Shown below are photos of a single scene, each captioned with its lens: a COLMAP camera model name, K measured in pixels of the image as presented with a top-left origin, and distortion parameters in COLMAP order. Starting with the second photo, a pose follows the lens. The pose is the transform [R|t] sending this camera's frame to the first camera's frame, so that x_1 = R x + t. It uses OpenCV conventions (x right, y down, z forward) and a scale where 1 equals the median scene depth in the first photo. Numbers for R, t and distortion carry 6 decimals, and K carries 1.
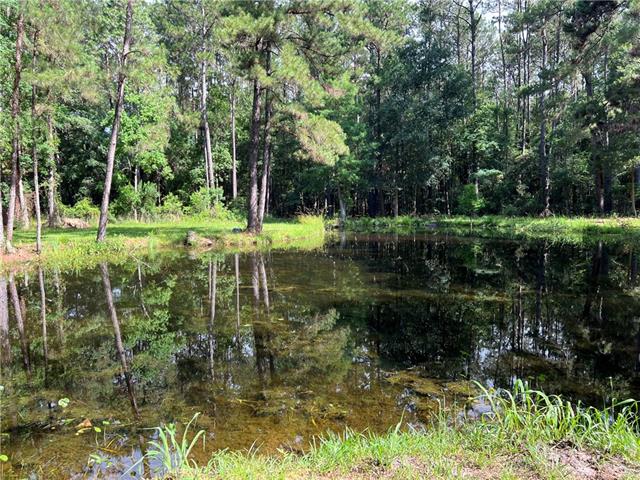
lens RADIAL K [[477.8, 0, 320.0], [0, 477.8, 240.0], [0, 0, 1]] dist [0.033515, -0.032917]
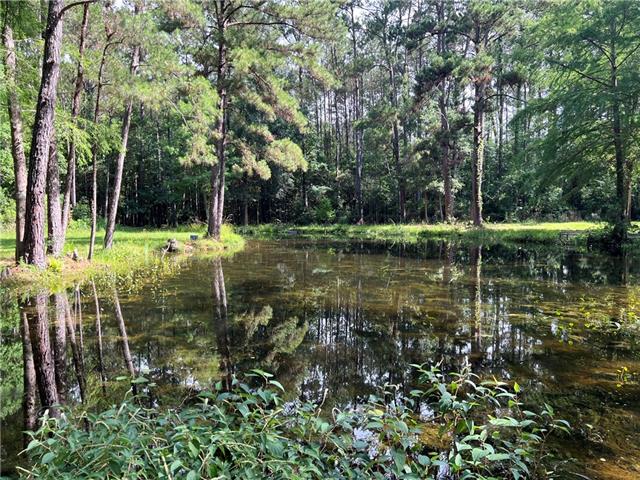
lens RADIAL K [[477.8, 0, 320.0], [0, 477.8, 240.0], [0, 0, 1]] dist [0.033515, -0.032917]
pose [[0.858354, -0.020221, 0.512659, -0.413777], [0.031642, 0.999407, -0.013559, 0.007834], [-0.512081, 0.027861, 0.858485, -0.040240]]
